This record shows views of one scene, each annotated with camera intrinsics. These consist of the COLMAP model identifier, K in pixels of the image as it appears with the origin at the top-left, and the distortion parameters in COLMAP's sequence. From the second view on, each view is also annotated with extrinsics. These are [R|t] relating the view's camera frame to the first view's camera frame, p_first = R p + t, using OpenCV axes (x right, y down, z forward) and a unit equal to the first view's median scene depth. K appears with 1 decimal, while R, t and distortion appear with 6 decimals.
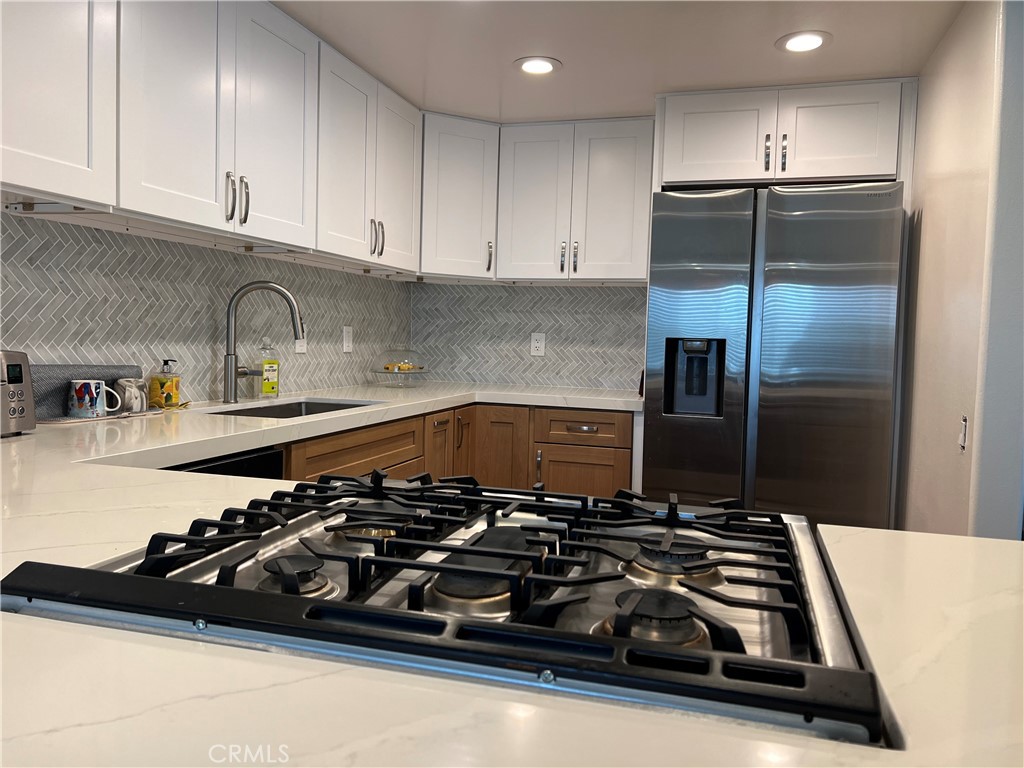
lens RADIAL K [[770.0, 0, 512.0], [0, 770.0, 384.0], [0, 0, 1]] dist [0.024254, -0.004994]
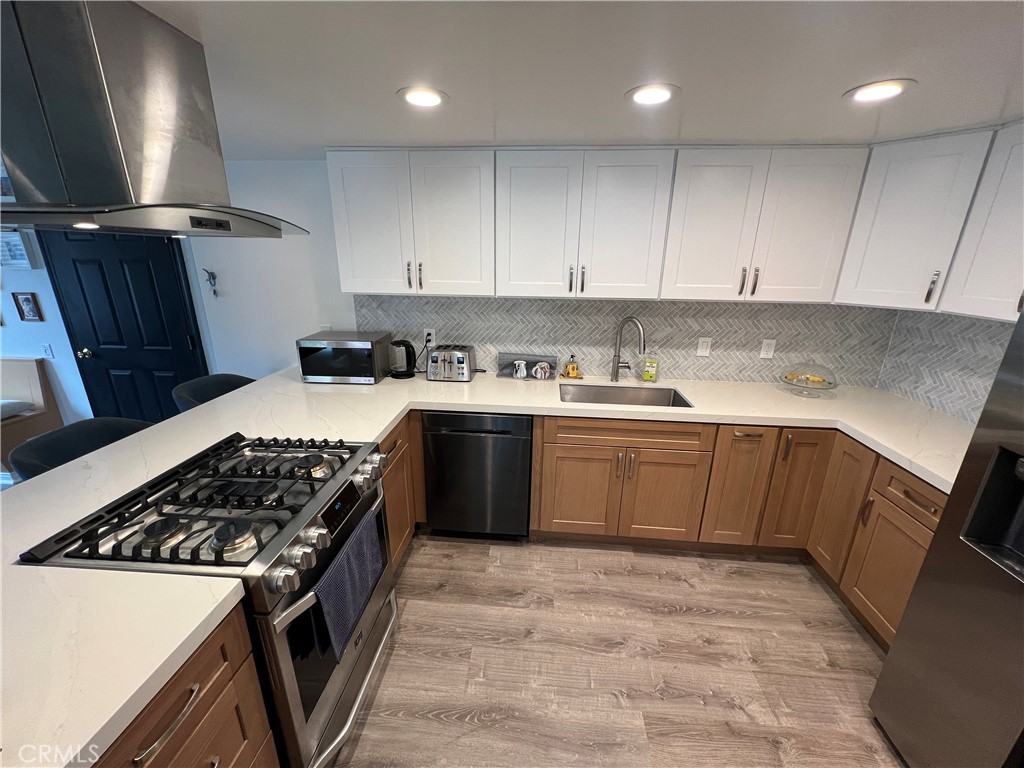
lens RADIAL K [[397.7, 0, 512.0], [0, 397.7, 384.0], [0, 0, 1]] dist [-0.000066, -0.000140]
pose [[0.221911, 0.266926, -0.937820, 0.366686], [-0.067994, 0.963695, 0.258202, -0.152959], [0.972693, 0.006468, 0.232004, 0.419979]]
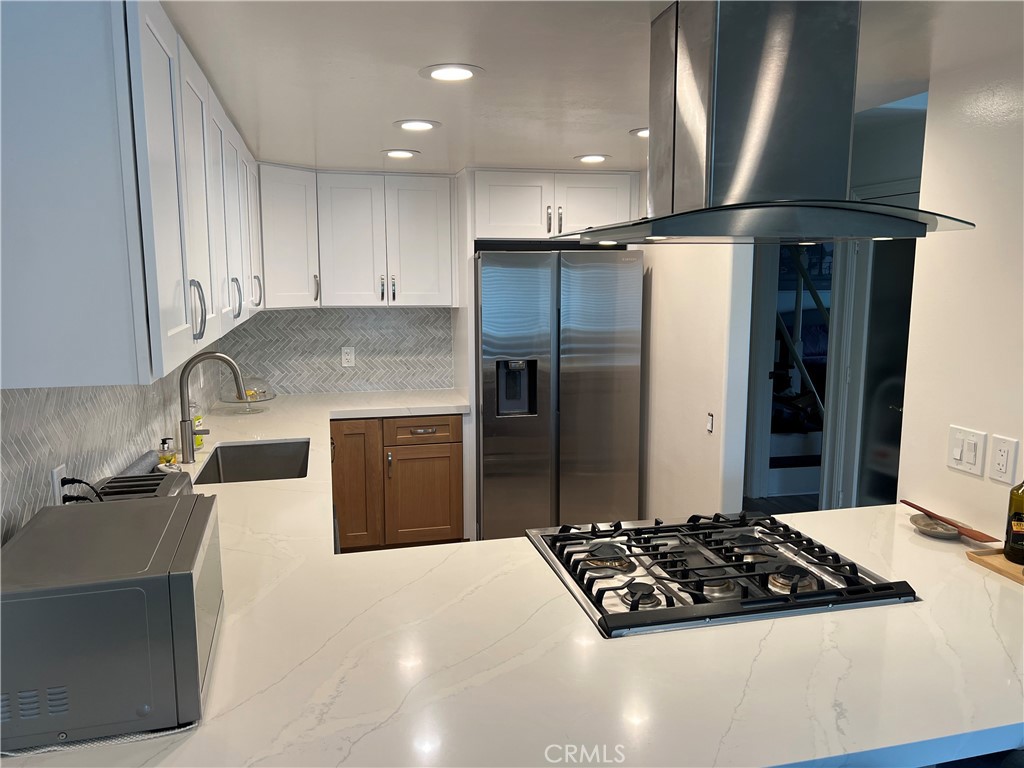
lens RADIAL K [[770.0, 0, 512.0], [0, 770.0, 384.0], [0, 0, 1]] dist [0.024254, -0.004994]
pose [[0.865291, -0.102788, 0.490617, -0.377145], [0.059113, 0.992845, 0.103753, -0.134954], [-0.497771, -0.060775, 0.865176, -0.146362]]
